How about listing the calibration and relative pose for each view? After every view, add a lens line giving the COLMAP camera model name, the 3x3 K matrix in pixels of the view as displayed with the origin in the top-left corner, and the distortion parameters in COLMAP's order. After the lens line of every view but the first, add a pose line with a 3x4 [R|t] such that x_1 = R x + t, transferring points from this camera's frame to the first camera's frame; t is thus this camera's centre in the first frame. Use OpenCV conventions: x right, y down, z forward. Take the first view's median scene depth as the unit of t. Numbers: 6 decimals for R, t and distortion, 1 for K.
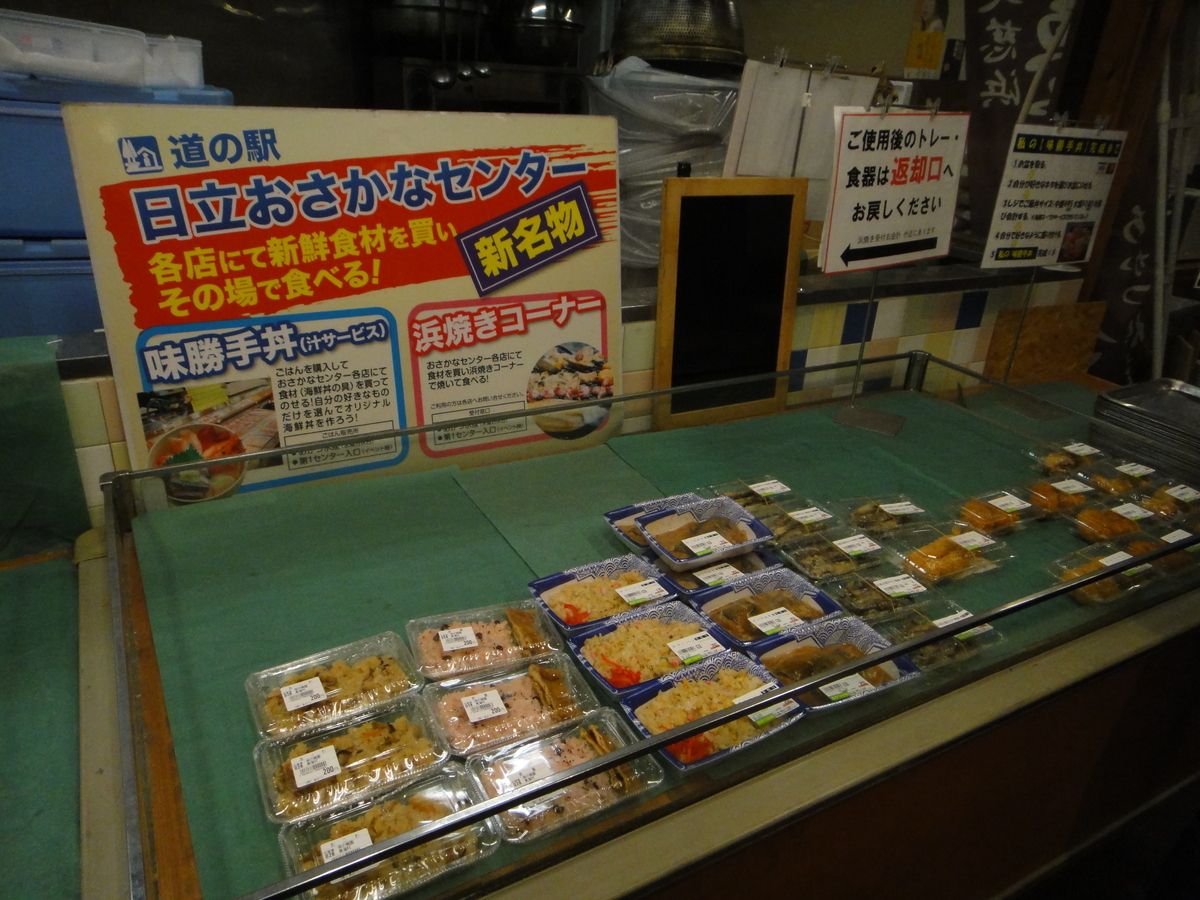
lens RADIAL K [[854.0, 0, 594.1], [0, 854.0, 452.1], [0, 0, 1]] dist [-0.018278, 0.012321]
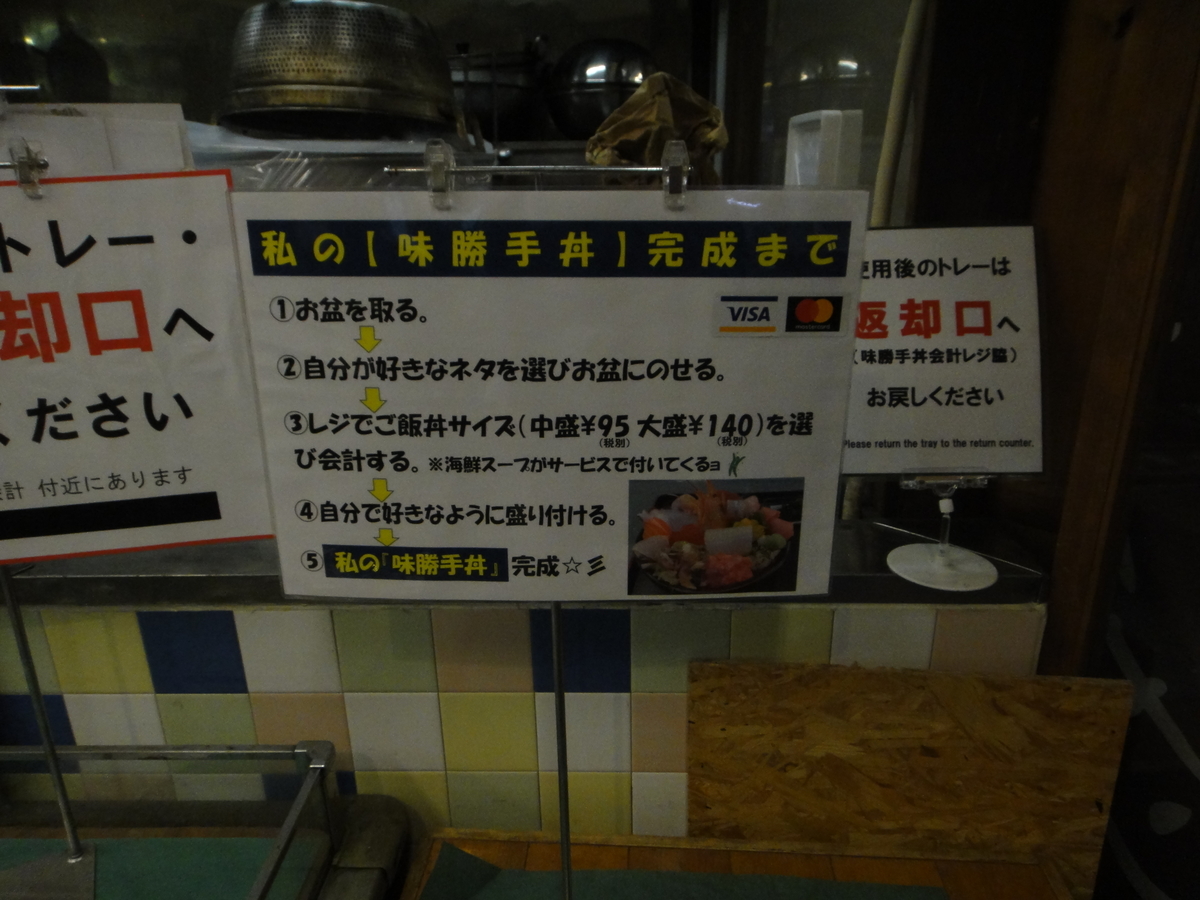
lens RADIAL K [[854.0, 0, 602.8], [0, 854.0, 446.6], [0, 0, 1]] dist [-0.018278, 0.012321]
pose [[0.856776, 0.096704, -0.506540, 0.732056], [-0.145447, 0.987697, -0.057451, -0.272310], [0.494752, 0.122898, 0.860300, 0.747168]]
